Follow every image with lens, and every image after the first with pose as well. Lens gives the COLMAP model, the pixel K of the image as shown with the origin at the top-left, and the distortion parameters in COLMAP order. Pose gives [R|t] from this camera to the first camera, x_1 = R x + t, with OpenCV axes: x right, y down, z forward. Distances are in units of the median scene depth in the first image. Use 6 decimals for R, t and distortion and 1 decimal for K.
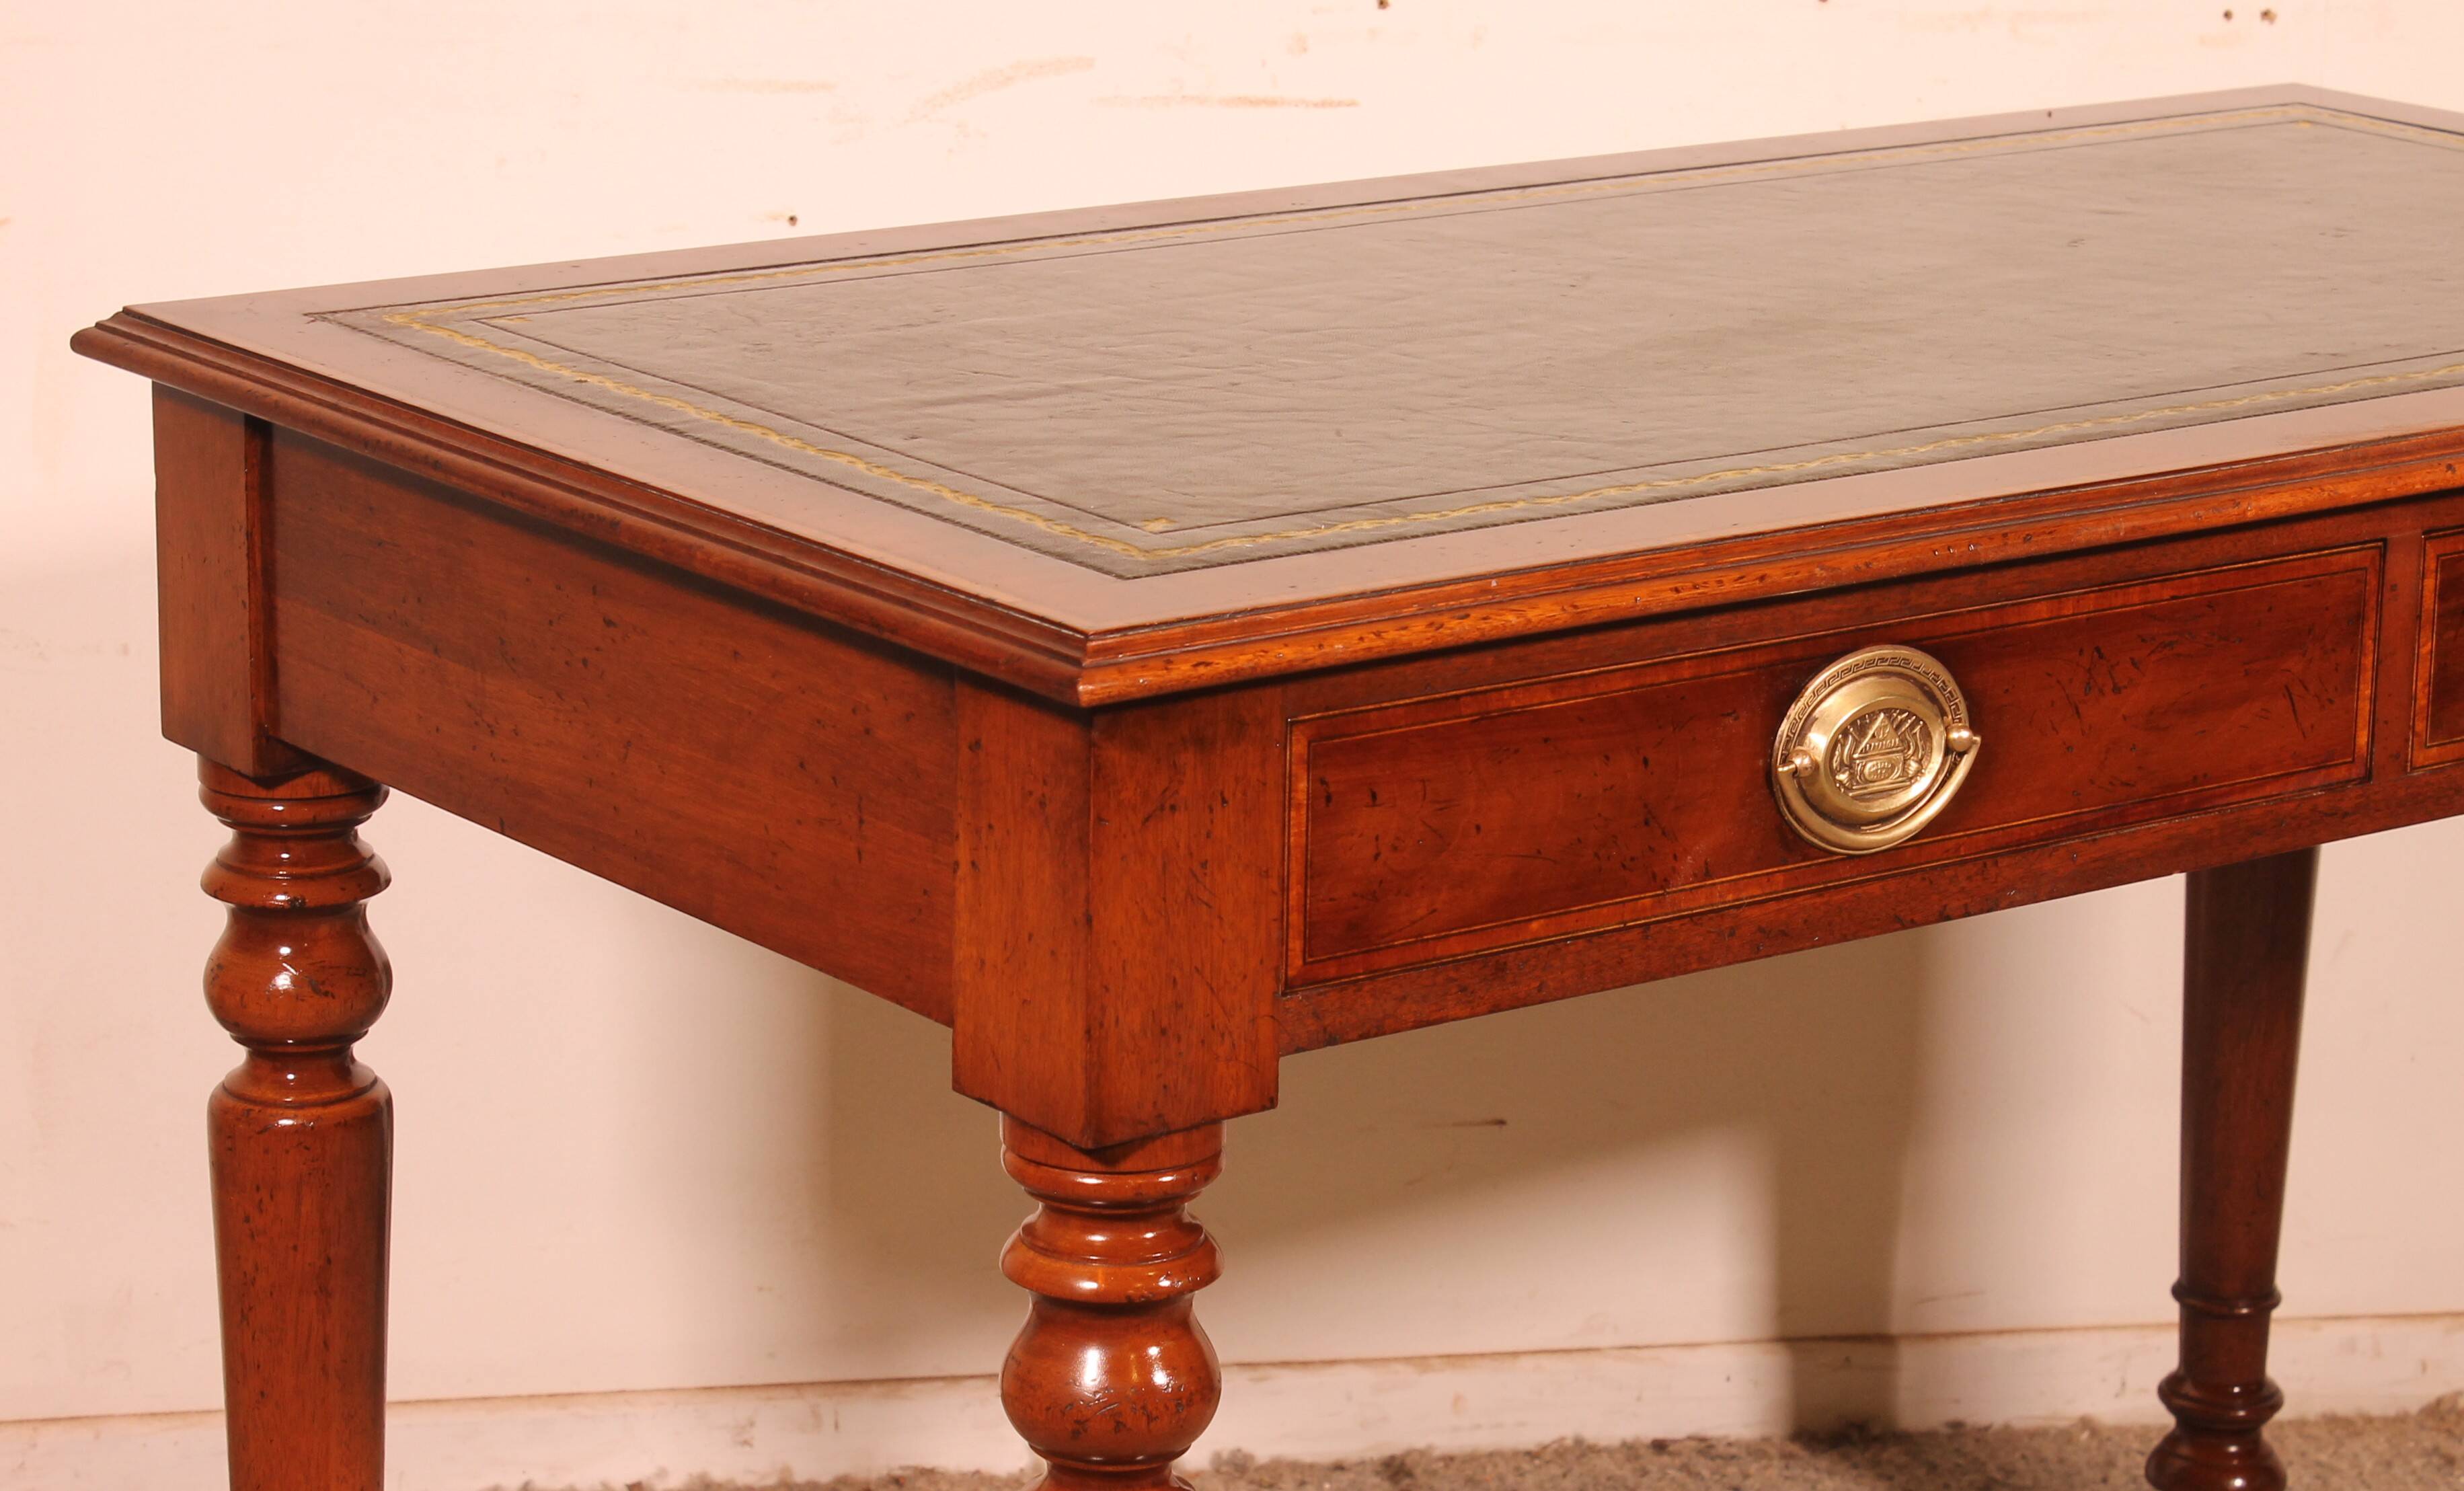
lens RADIAL K [[6309.1, 0, 1398.1], [0, 6309.1, 741.6], [0, 0, 1]] dist [0.073362, 0.019526]
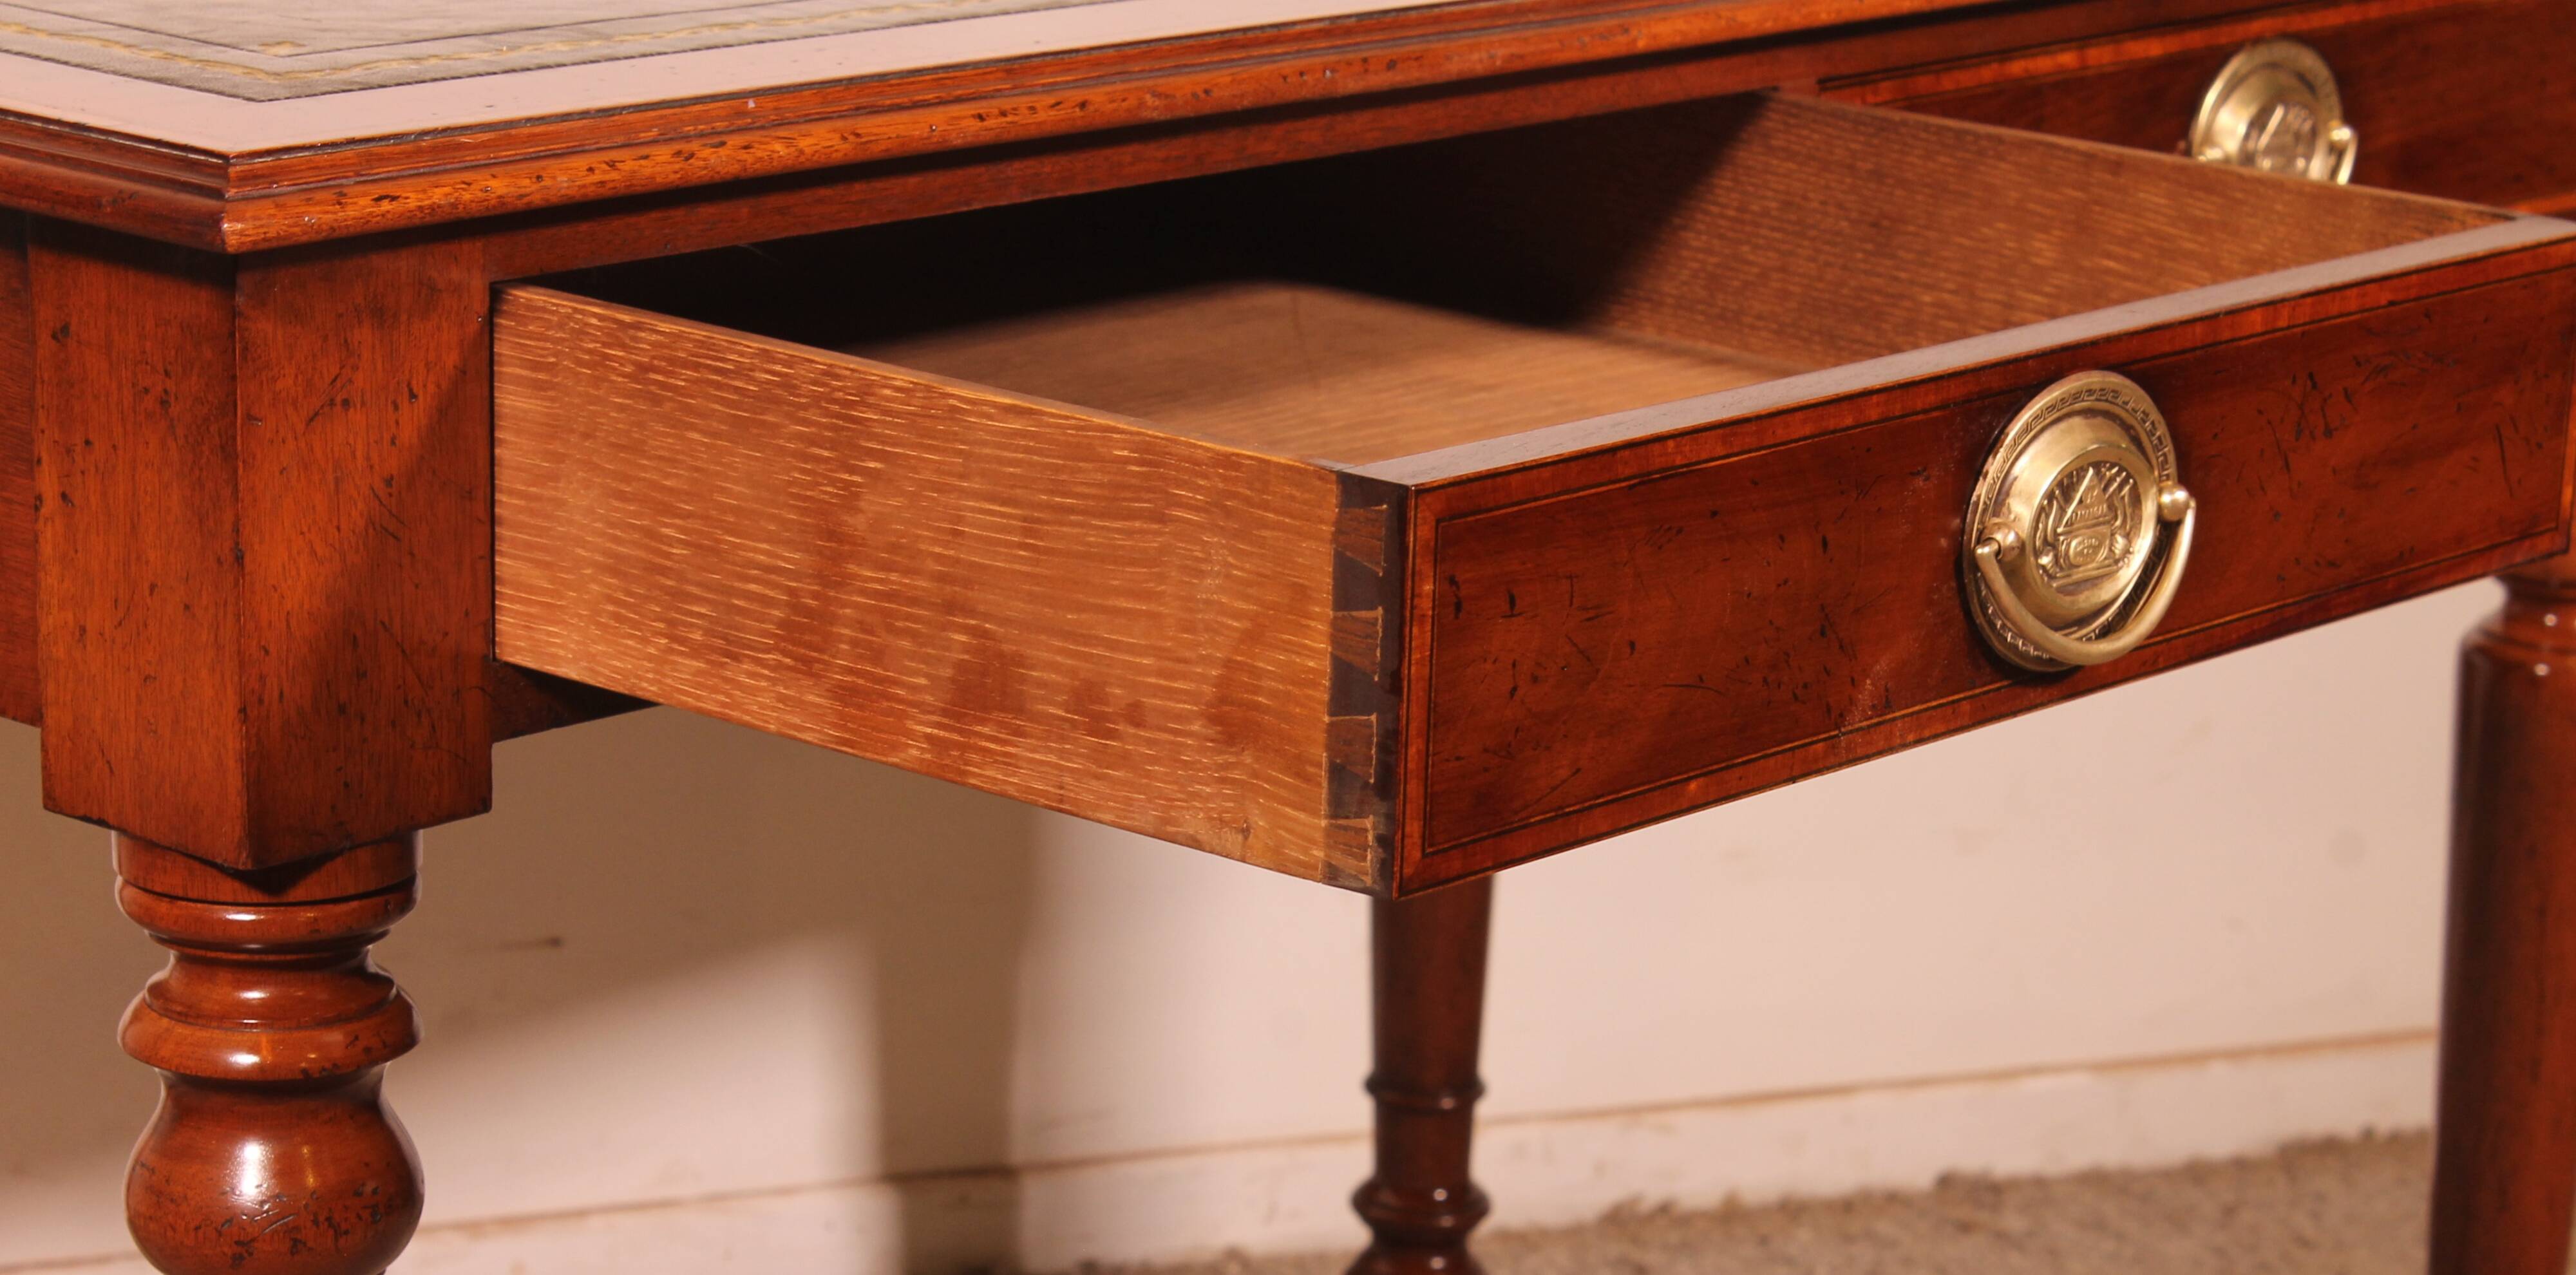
lens RADIAL K [[6249.8, 0, 1366.9], [0, 6249.8, 802.9], [0, 0, 1]] dist [0.054172, 0.500444]
pose [[0.981696, -0.043917, 0.185321, -0.054457], [0.040125, 0.998902, 0.024165, 0.042909], [-0.186179, -0.016287, 0.982381, 0.247714]]
